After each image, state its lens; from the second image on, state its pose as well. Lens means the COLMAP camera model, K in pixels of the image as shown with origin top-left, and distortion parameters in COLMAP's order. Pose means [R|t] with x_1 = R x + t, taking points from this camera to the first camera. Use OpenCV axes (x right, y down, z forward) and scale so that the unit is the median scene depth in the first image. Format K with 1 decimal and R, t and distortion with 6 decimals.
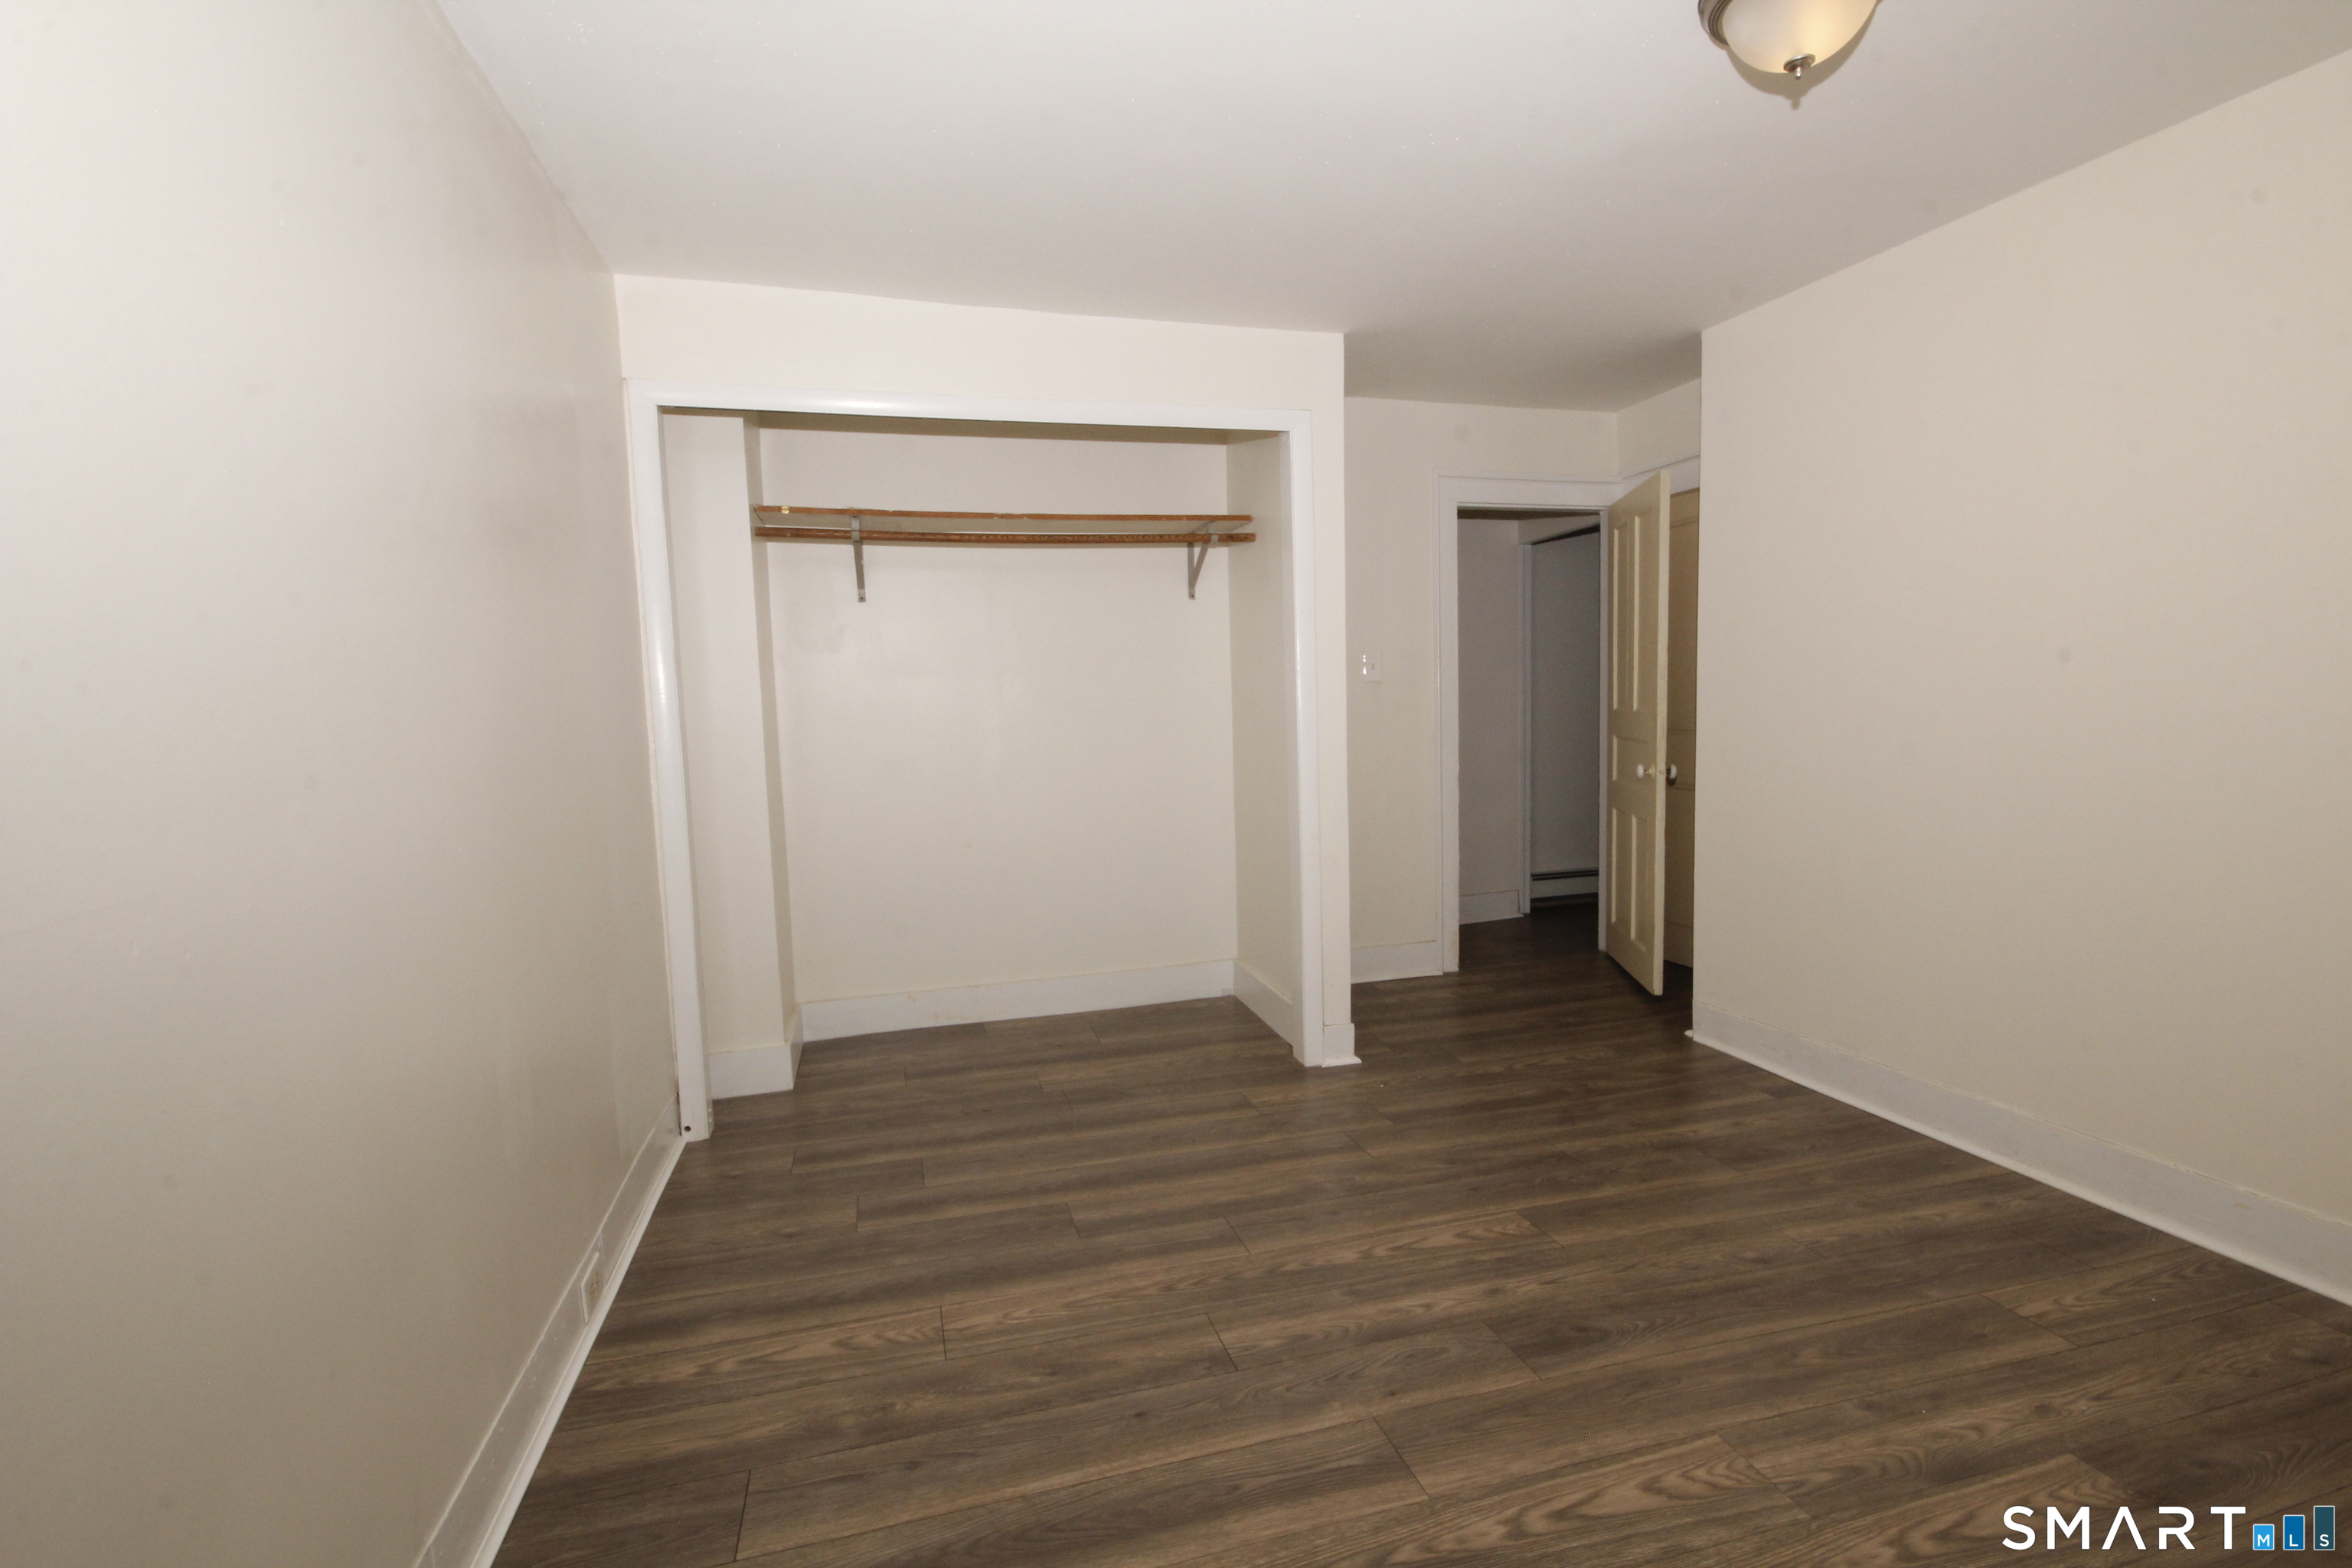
lens RADIAL K [[1062.9, 0, 1176.0], [0, 1062.9, 784.0], [0, 0, 1]] dist [0.002822, -0.000097]
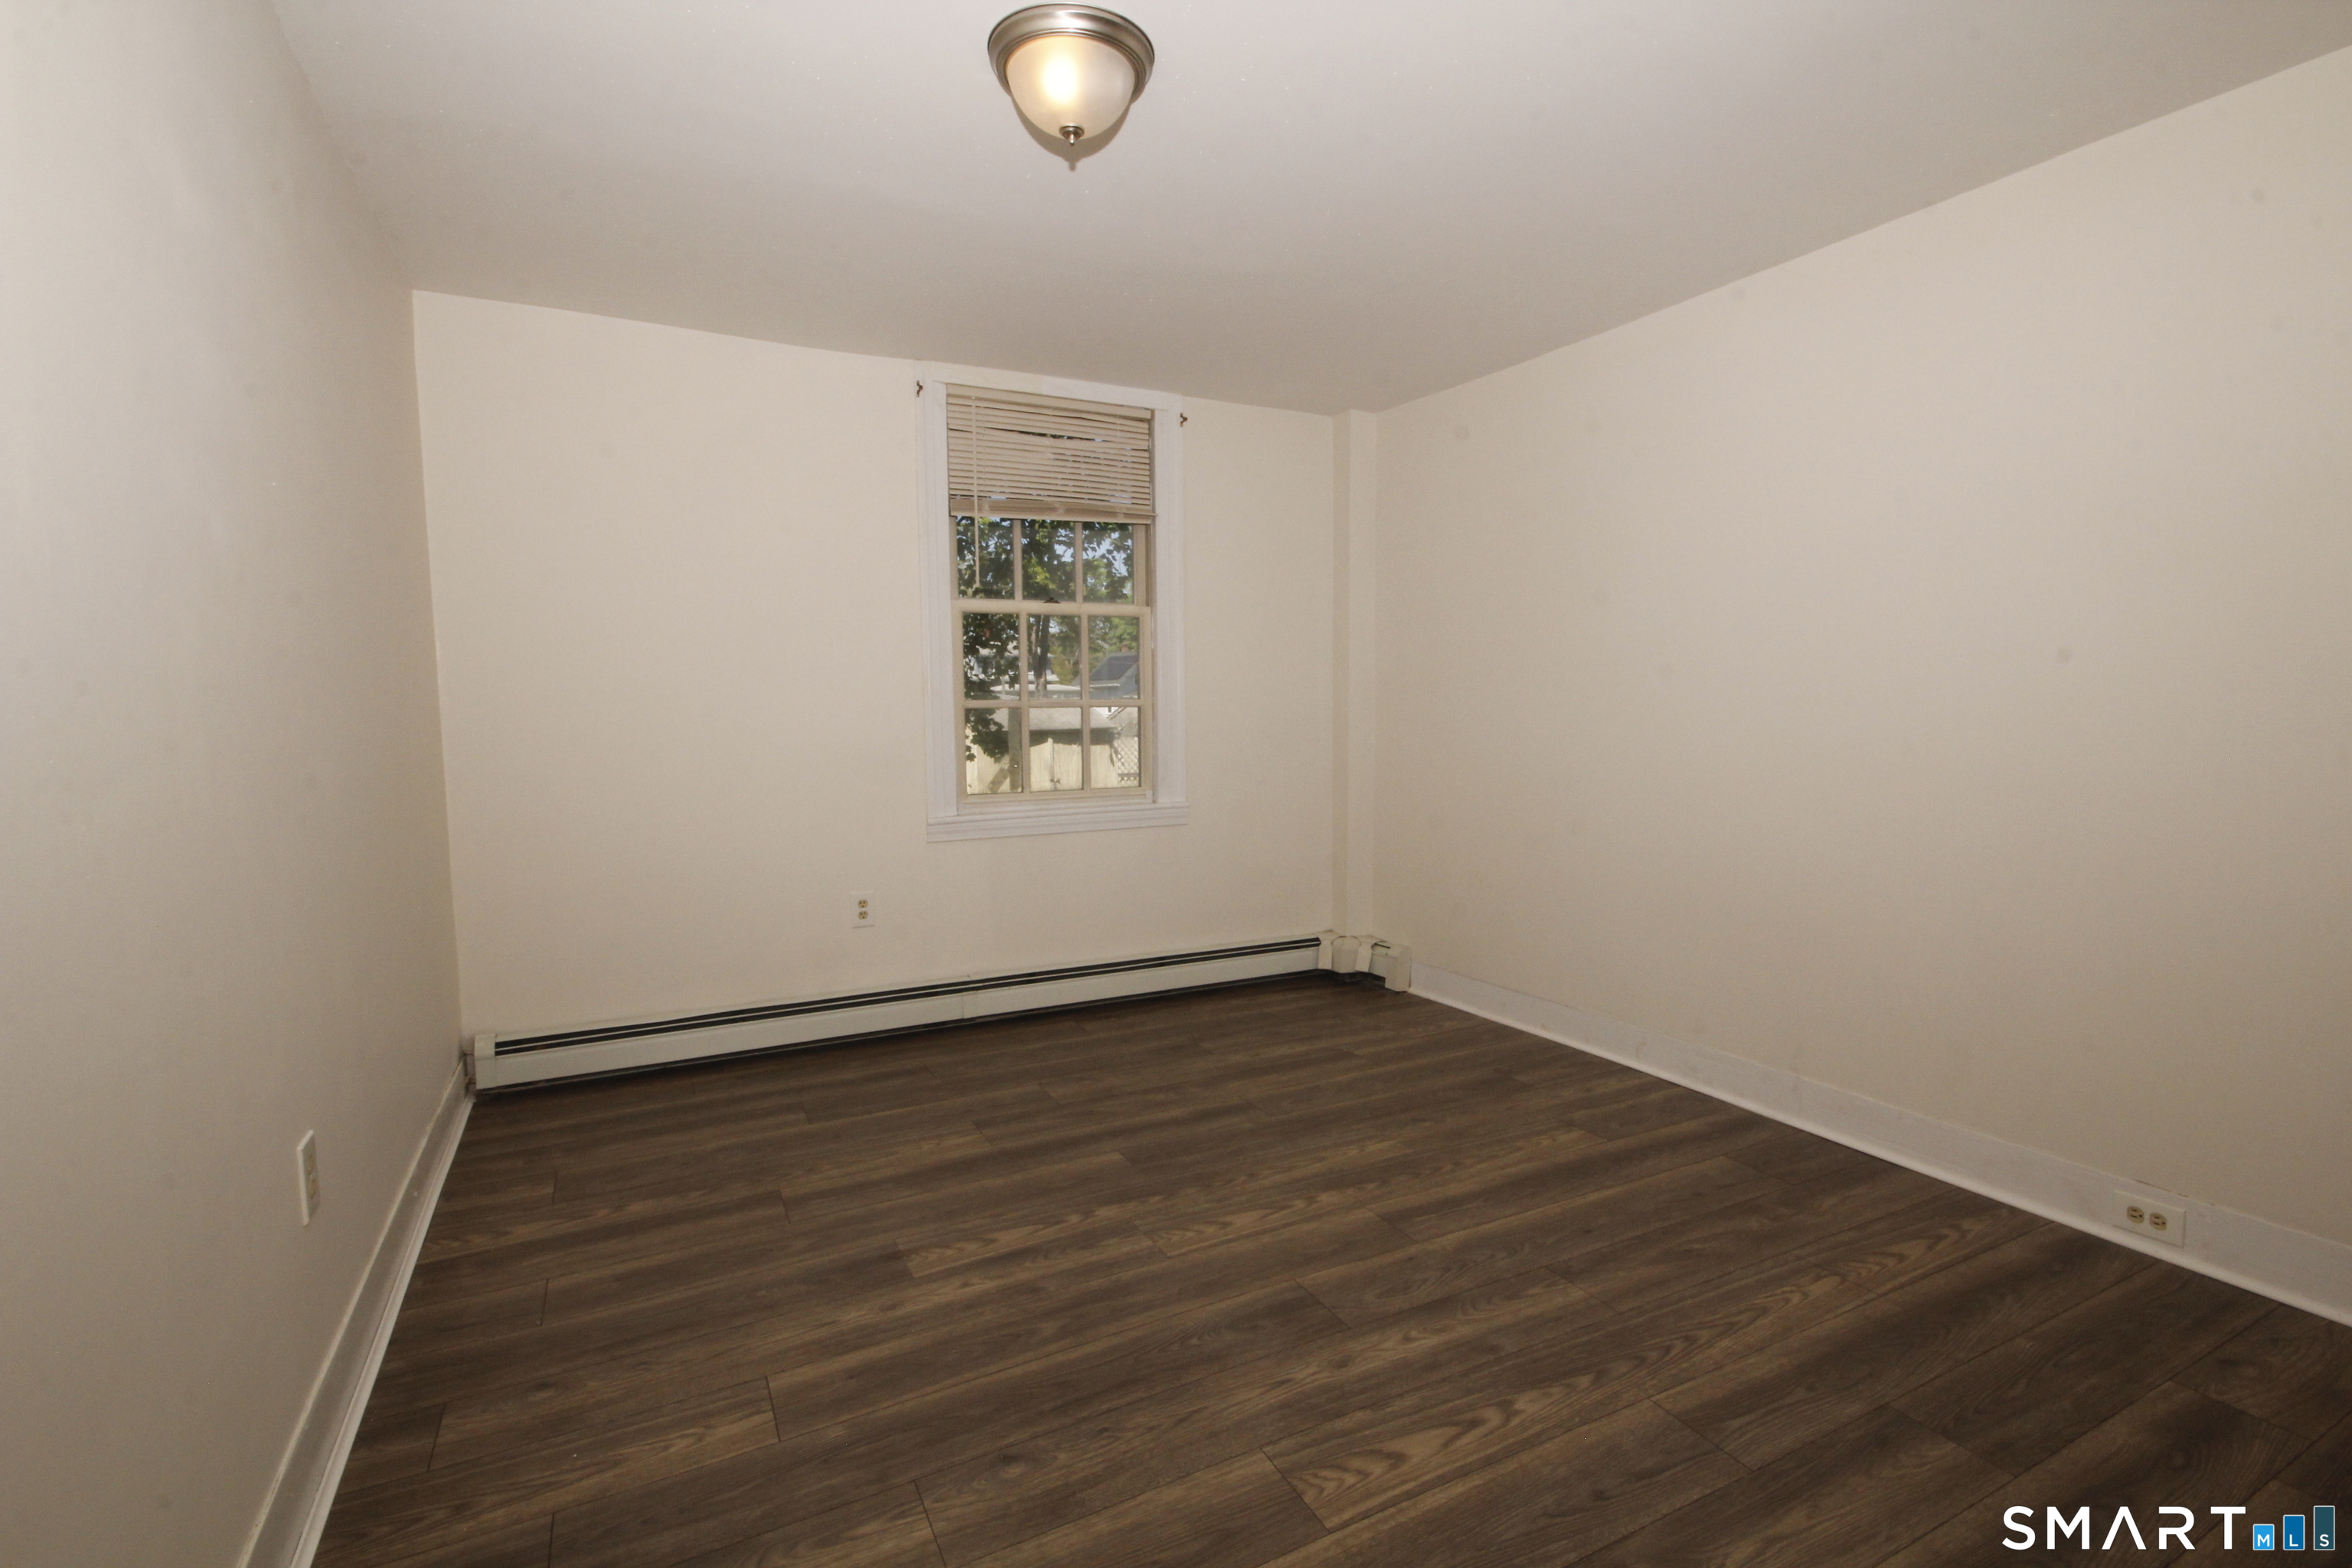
lens RADIAL K [[1062.9, 0, 1176.0], [0, 1062.9, 784.0], [0, 0, 1]] dist [0.002822, -0.000097]
pose [[-0.978710, 0.051649, -0.198645, 0.627252], [0.020146, 0.987321, 0.157451, -0.150460], [0.204259, 0.150097, -0.967341, 1.881753]]
